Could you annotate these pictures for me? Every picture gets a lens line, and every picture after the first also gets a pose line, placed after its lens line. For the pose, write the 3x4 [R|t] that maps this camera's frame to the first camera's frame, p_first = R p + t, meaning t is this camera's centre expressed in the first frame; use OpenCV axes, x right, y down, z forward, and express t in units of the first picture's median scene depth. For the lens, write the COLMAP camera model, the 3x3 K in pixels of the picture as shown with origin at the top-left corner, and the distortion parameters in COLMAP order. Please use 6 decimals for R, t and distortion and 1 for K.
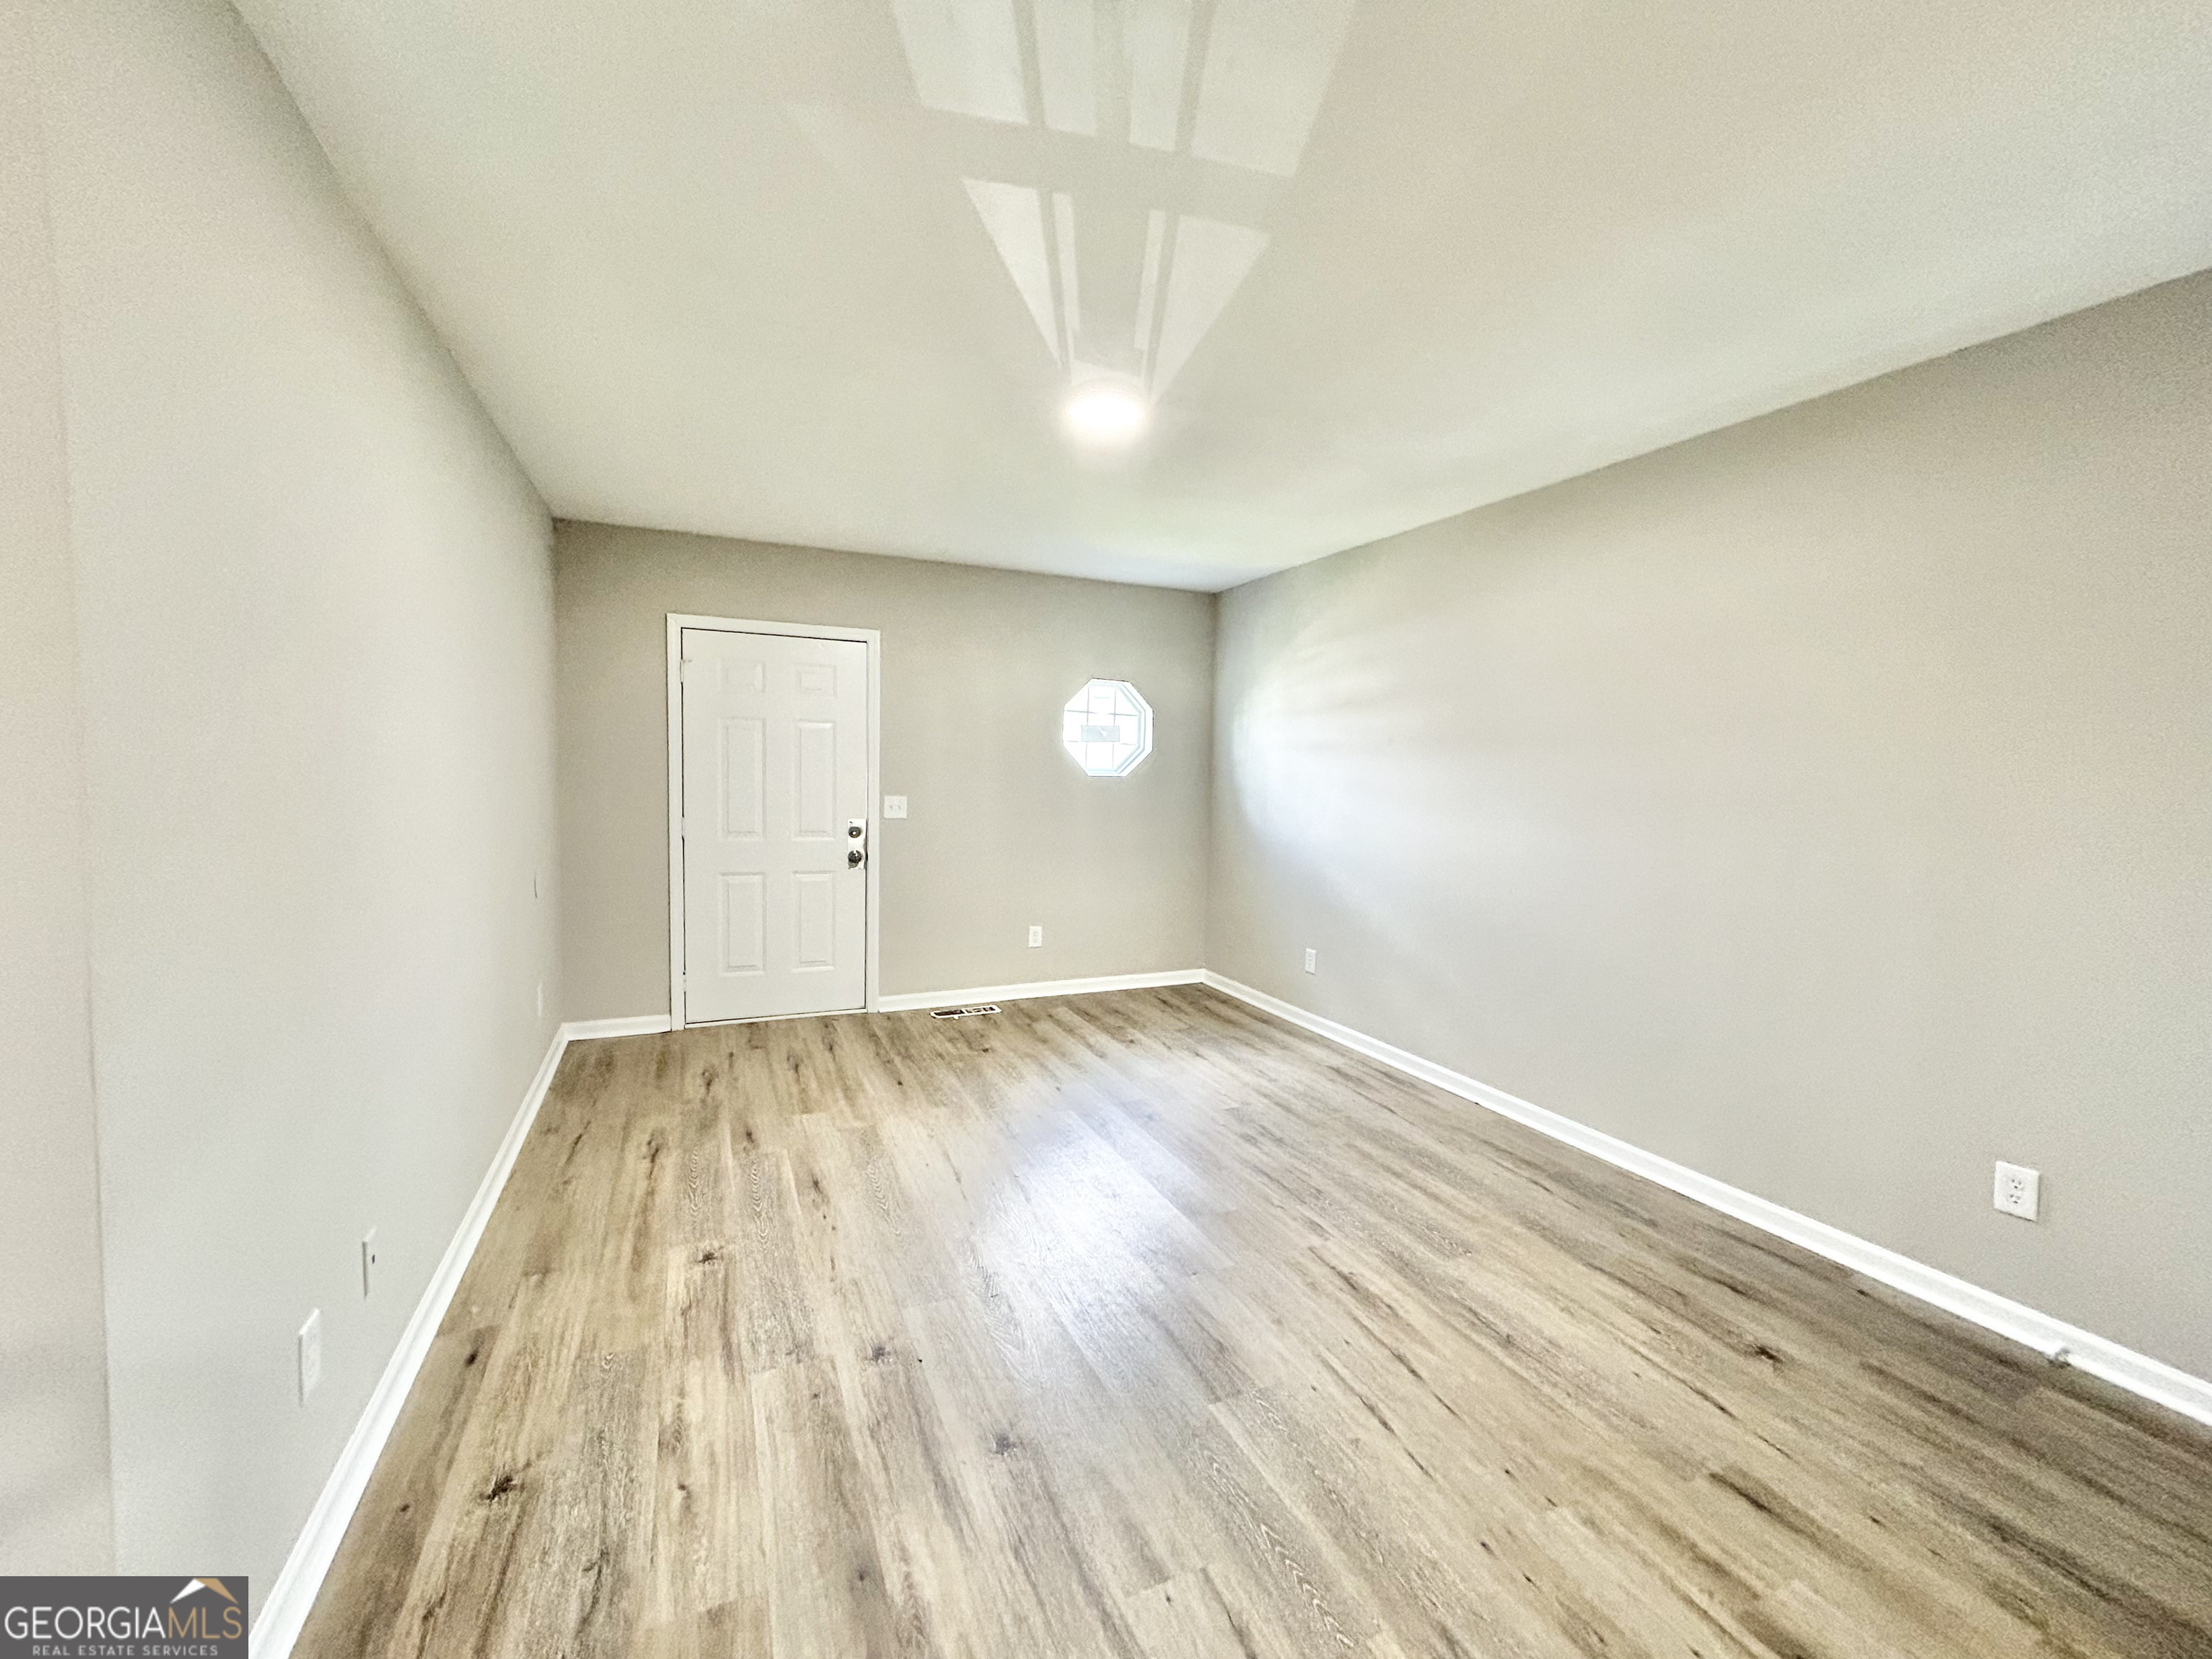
lens RADIAL K [[830.7, 0, 1091.9], [0, 830.7, 876.6], [0, 0, 1]] dist [-0.025358, 0.013055]
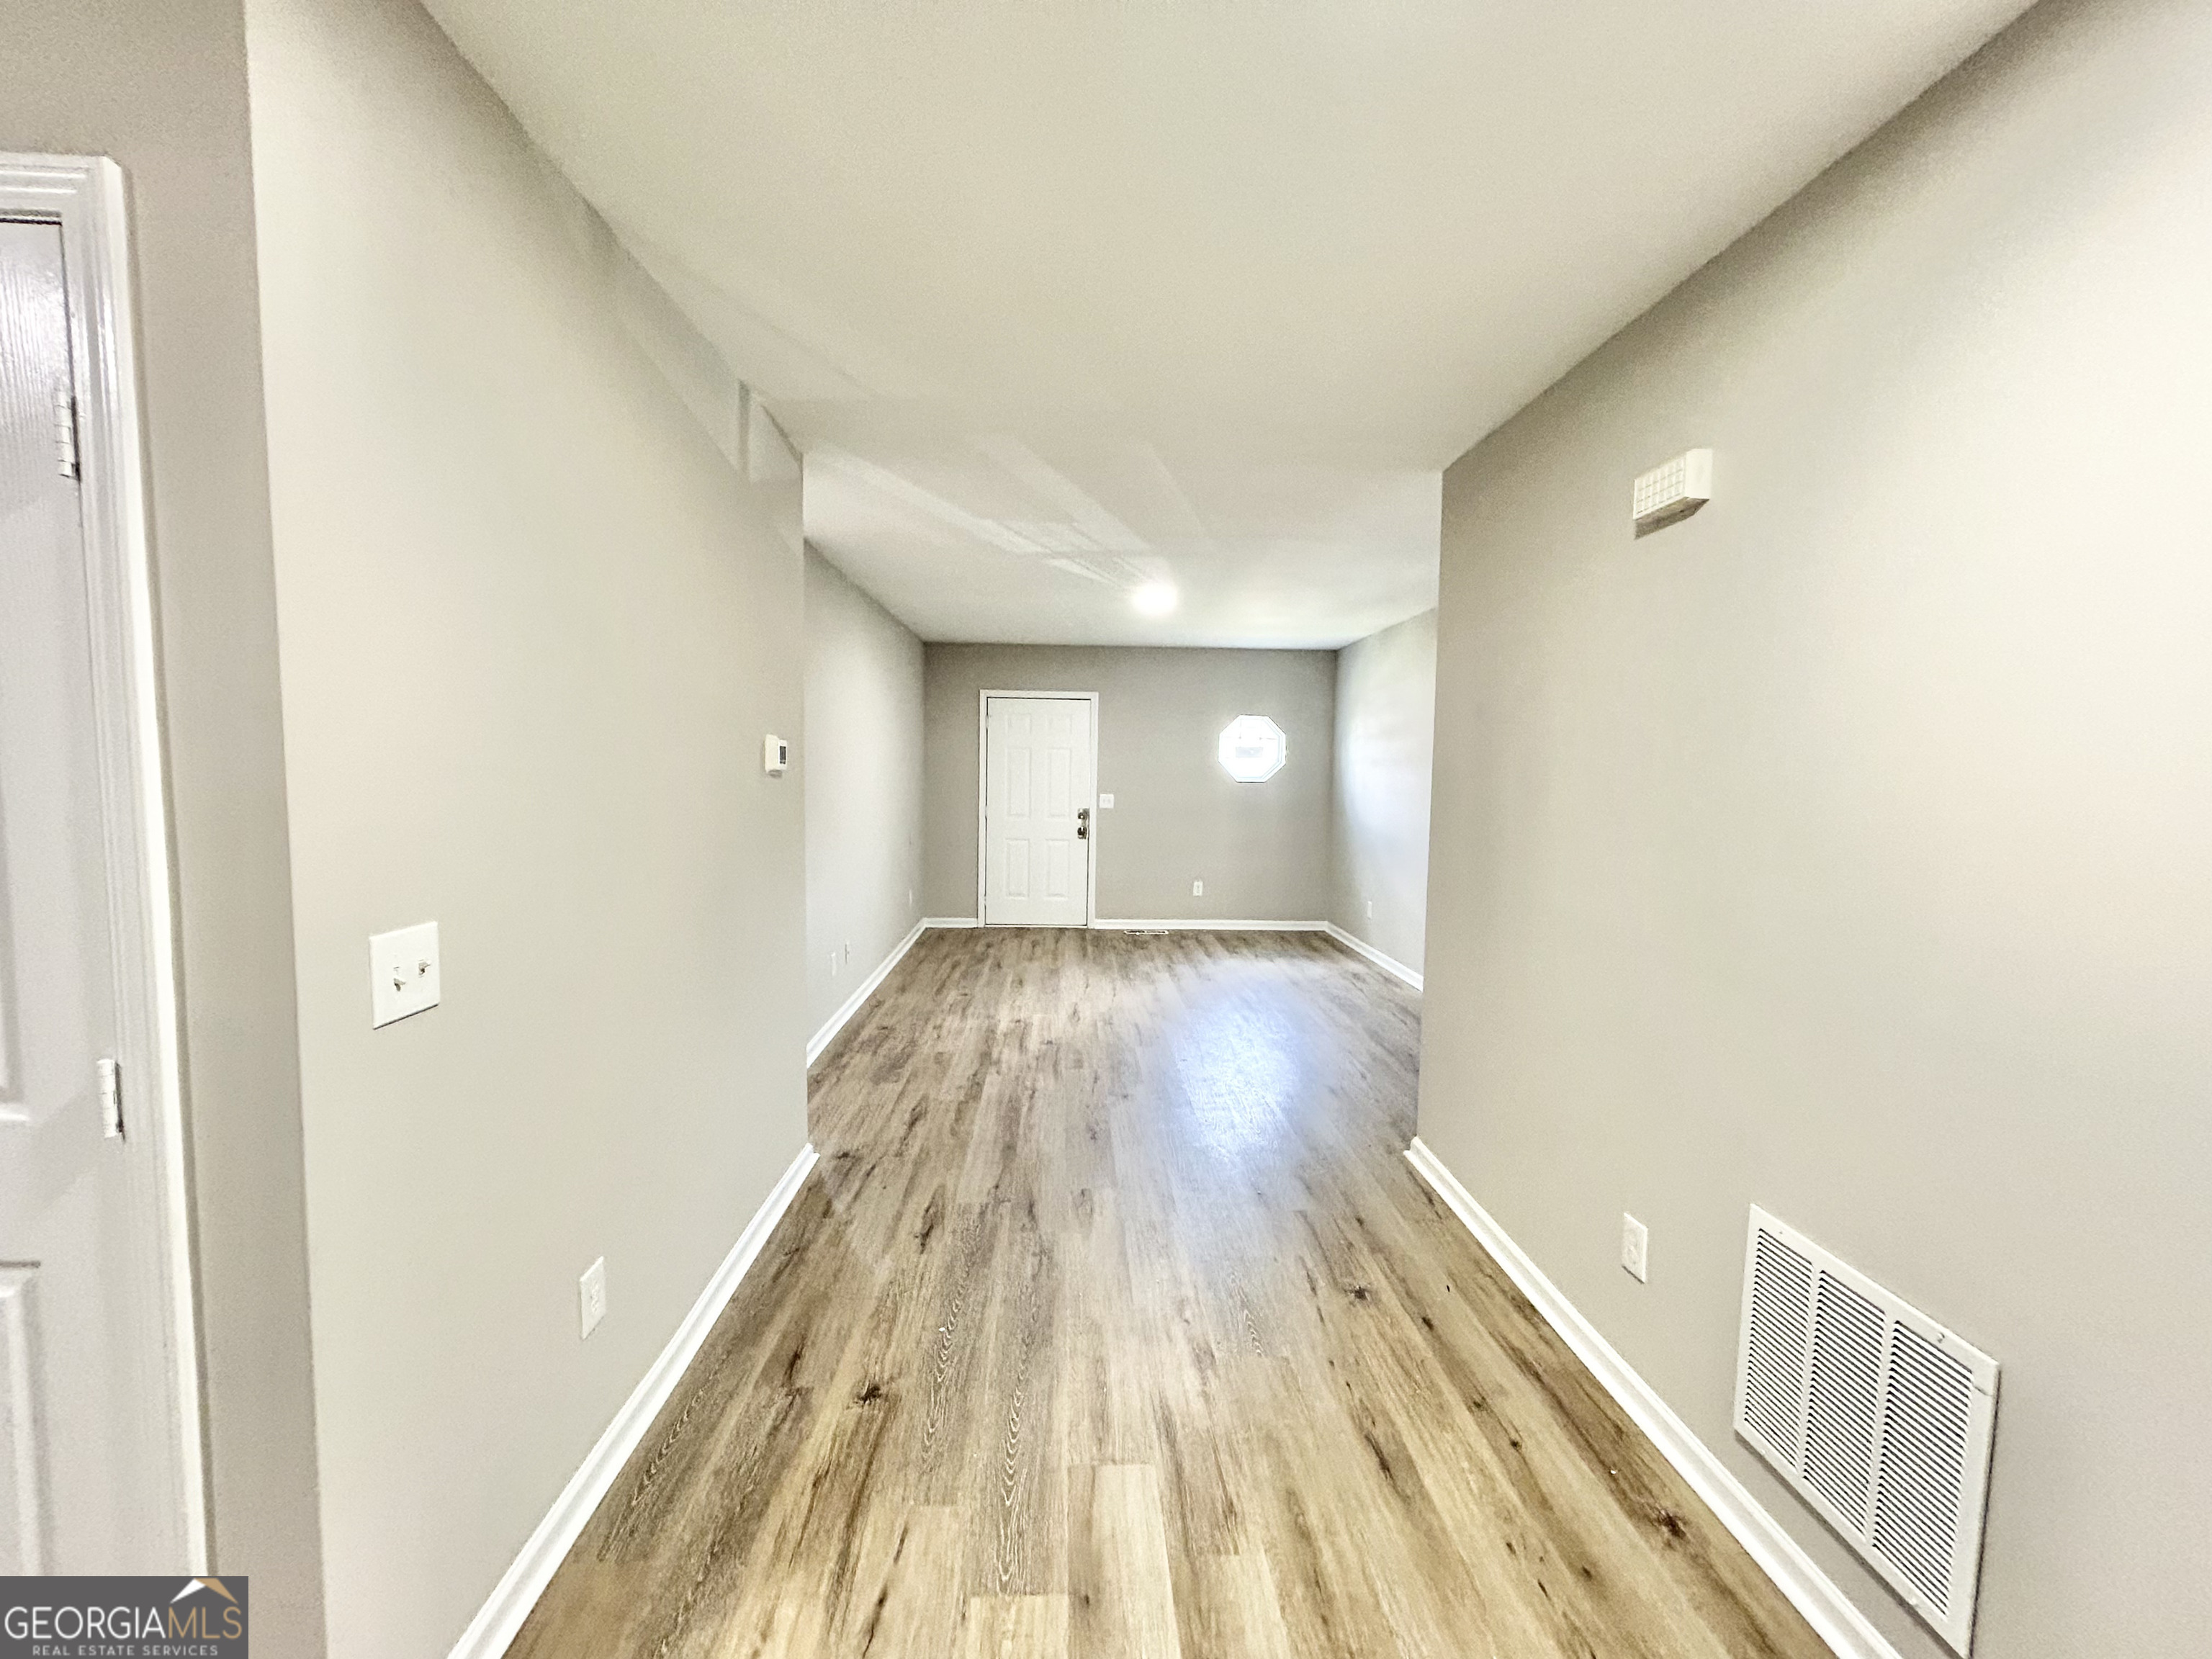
lens RADIAL K [[898.6, 0, 1097.5], [0, 898.6, 826.8], [0, 0, 1]] dist [0.002326, -0.000146]
pose [[0.915280, 0.015339, -0.402526, 0.476924], [-0.045583, 0.996800, -0.065663, 0.087073], [0.400231, 0.078448, 0.913050, -0.637335]]
